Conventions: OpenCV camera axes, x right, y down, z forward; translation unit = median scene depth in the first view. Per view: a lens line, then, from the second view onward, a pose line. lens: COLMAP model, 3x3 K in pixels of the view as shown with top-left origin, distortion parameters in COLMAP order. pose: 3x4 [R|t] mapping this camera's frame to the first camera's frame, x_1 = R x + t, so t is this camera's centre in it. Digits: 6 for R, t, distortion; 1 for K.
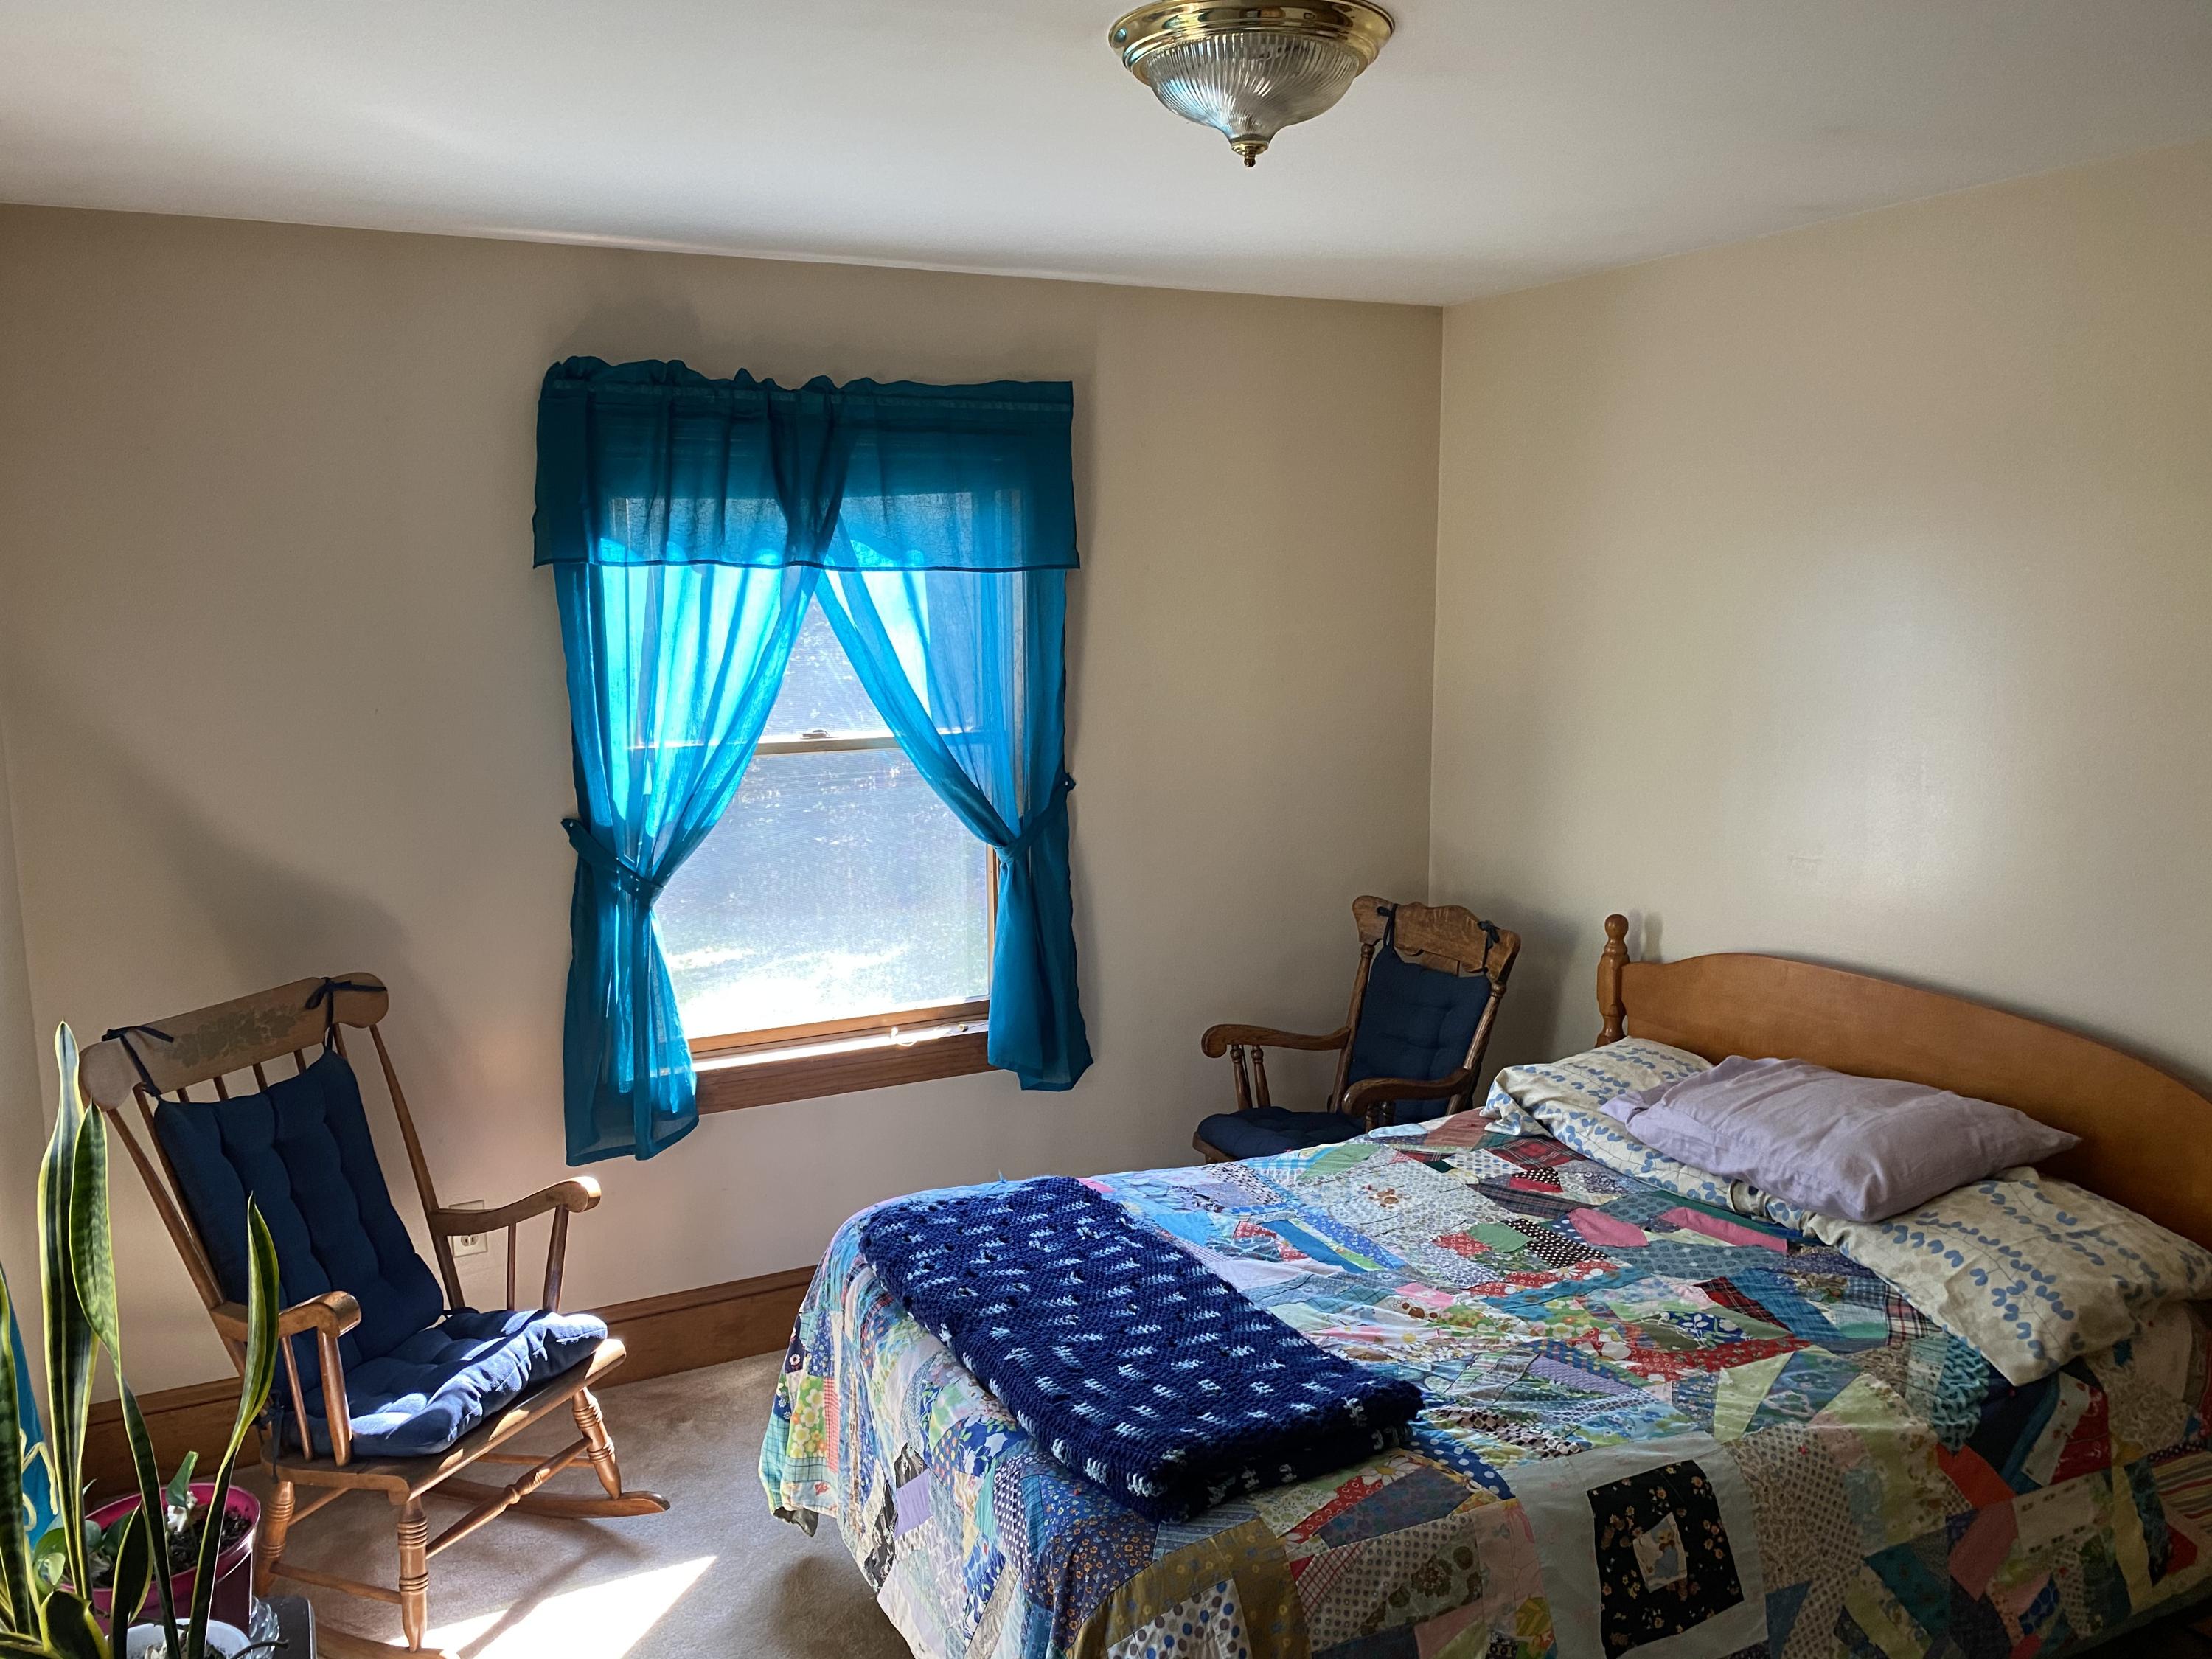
lens RADIAL K [[1684.3, 0, 1096.6], [0, 1684.3, 836.3], [0, 0, 1]] dist [0.057910, -0.047770]
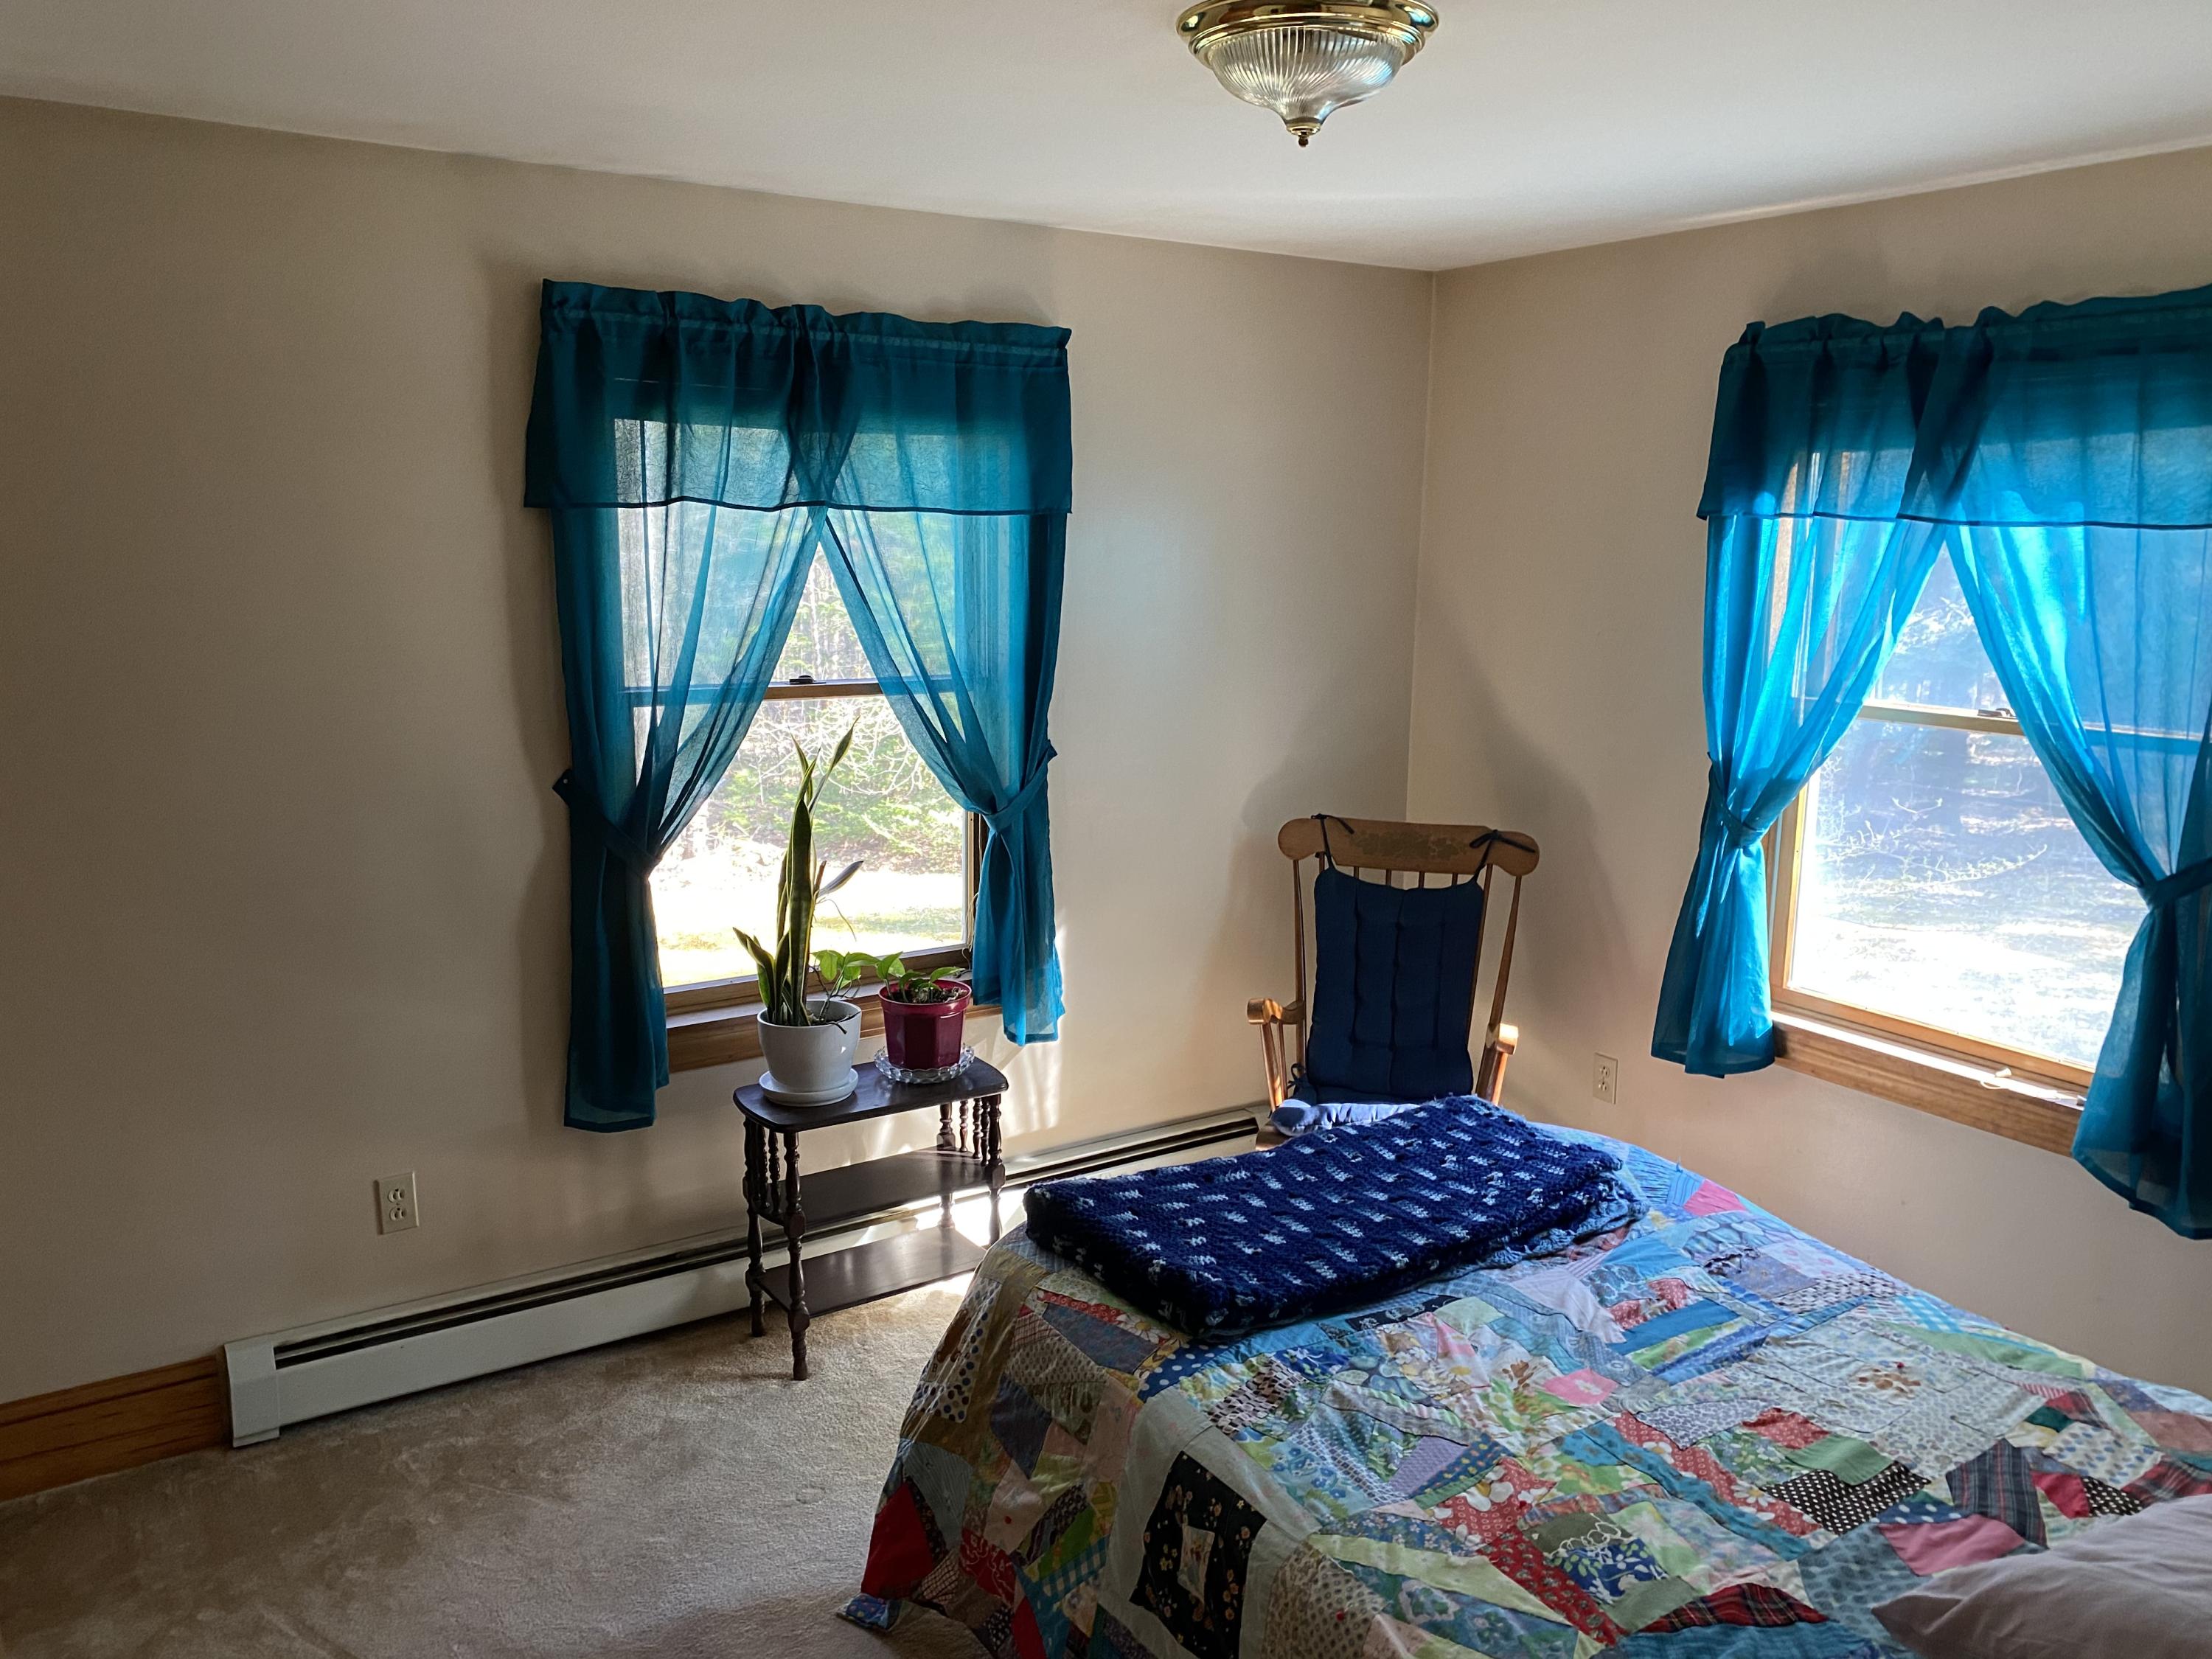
lens RADIAL K [[1684.3, 0, 1098.8], [0, 1684.3, 816.0], [0, 0, 1]] dist [0.057910, -0.047770]
pose [[0.122476, 0.180118, -0.975990, 0.846881], [-0.171187, 0.972489, 0.157989, -0.087991], [0.977596, 0.147727, 0.149941, 0.537731]]
